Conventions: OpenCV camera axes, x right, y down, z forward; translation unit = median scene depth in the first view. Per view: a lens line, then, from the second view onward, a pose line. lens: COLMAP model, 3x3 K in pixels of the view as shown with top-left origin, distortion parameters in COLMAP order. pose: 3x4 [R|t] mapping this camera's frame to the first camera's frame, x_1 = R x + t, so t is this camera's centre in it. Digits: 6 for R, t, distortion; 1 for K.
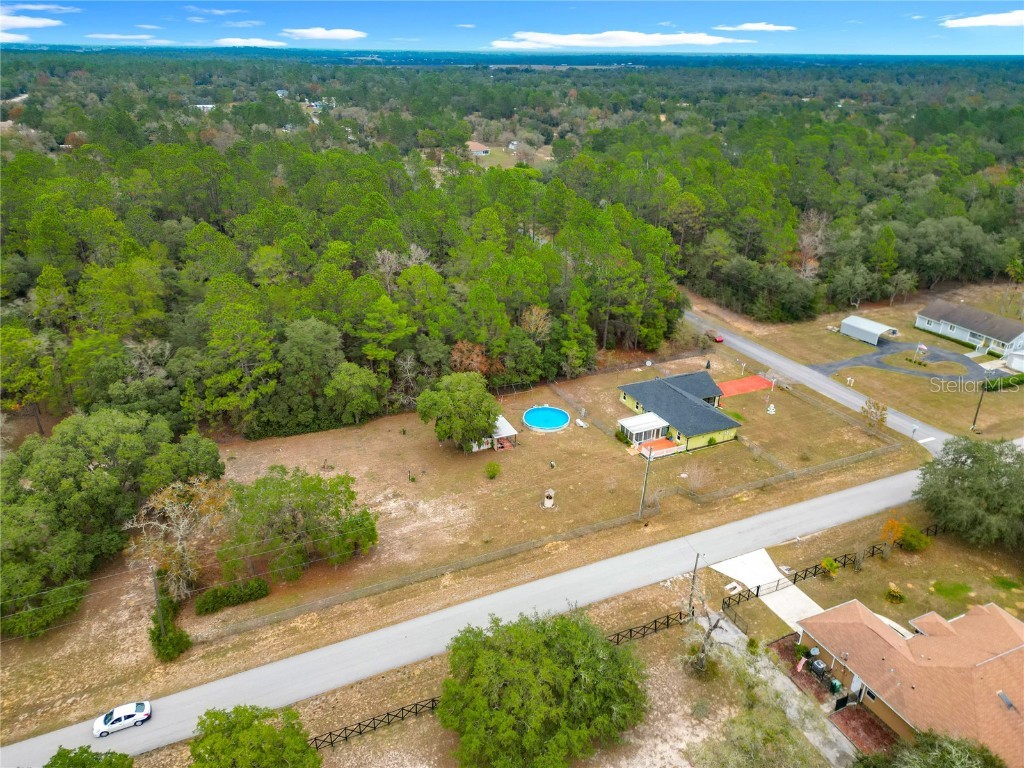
lens RADIAL K [[720.4, 0, 505.9], [0, 720.4, 378.2], [0, 0, 1]] dist [0.061080, -0.051644]
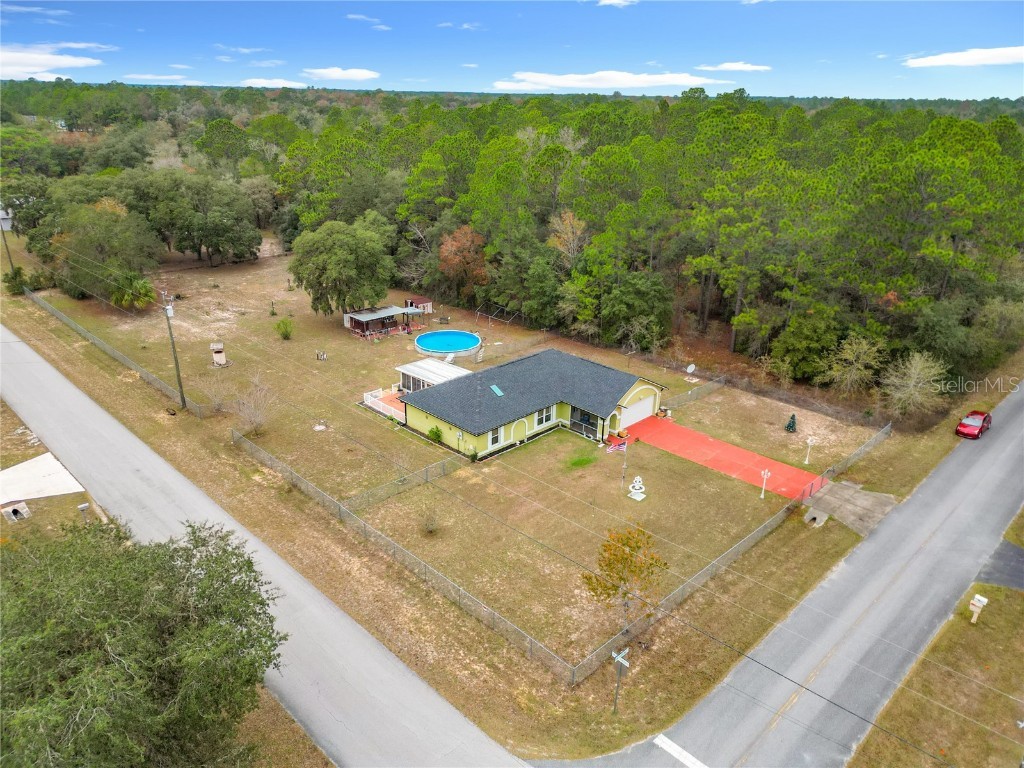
lens RADIAL K [[720.4, 0, 505.9], [0, 720.4, 378.2], [0, 0, 1]] dist [0.061080, -0.051644]
pose [[0.360497, 0.340739, -0.868296, 0.721545], [-0.400375, 0.897298, 0.185893, -0.068863], [0.842461, 0.280630, 0.459897, 0.746545]]
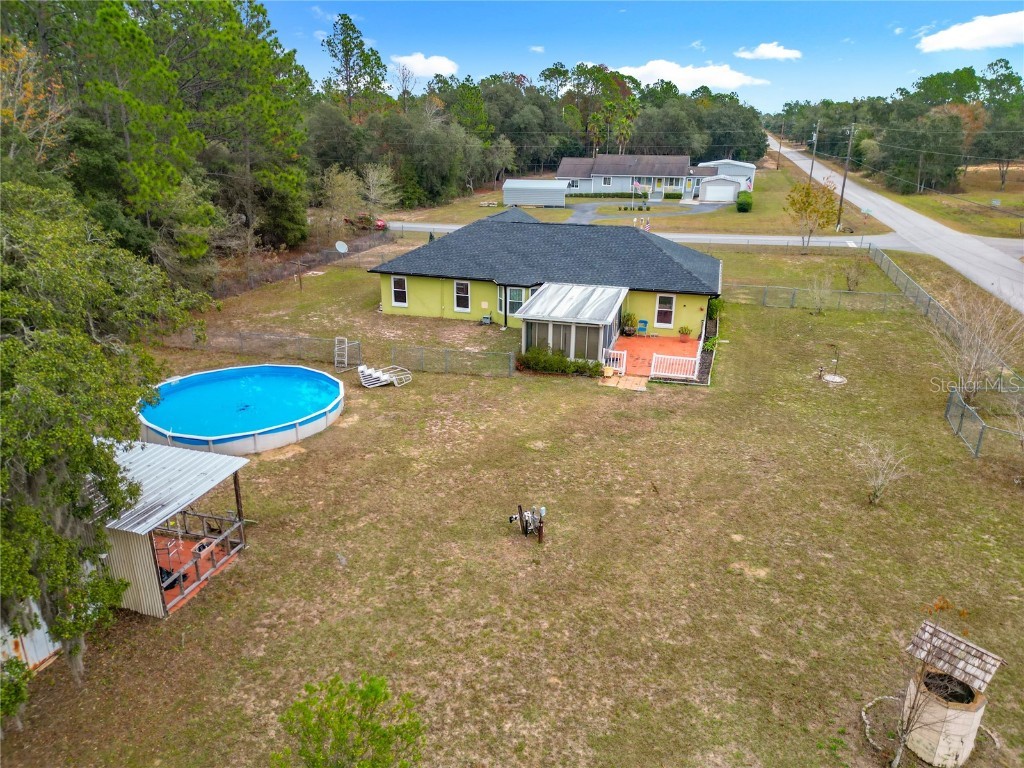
lens RADIAL K [[713.0, 0, 510.9], [0, 713.0, 385.5], [0, 0, 1]] dist [0.053731, -0.027820]
pose [[0.639114, -0.264350, 0.722255, -0.060173], [0.311738, 0.947516, 0.070945, 0.062887], [-0.703102, 0.179812, 0.687979, 0.785325]]
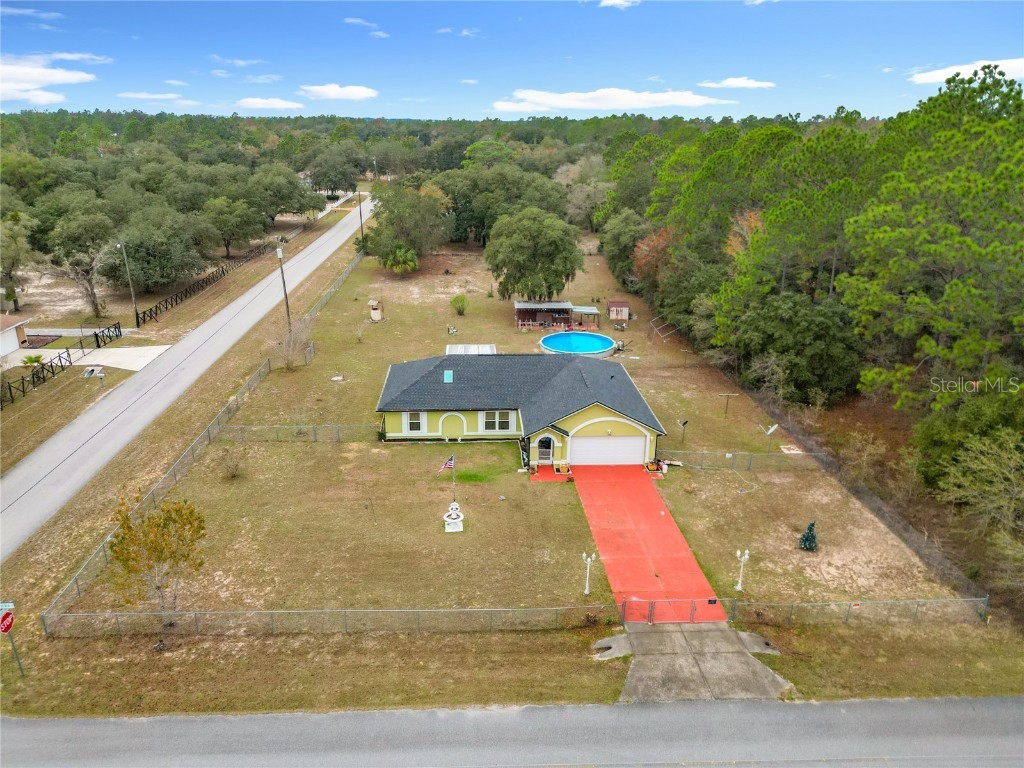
lens RADIAL K [[720.4, 0, 505.9], [0, 720.4, 378.2], [0, 0, 1]] dist [0.061080, -0.051644]
pose [[-0.354762, 0.303019, -0.884491, 0.665339], [-0.396768, 0.807820, 0.435892, -0.175831], [0.846593, 0.505575, -0.166356, 1.090273]]
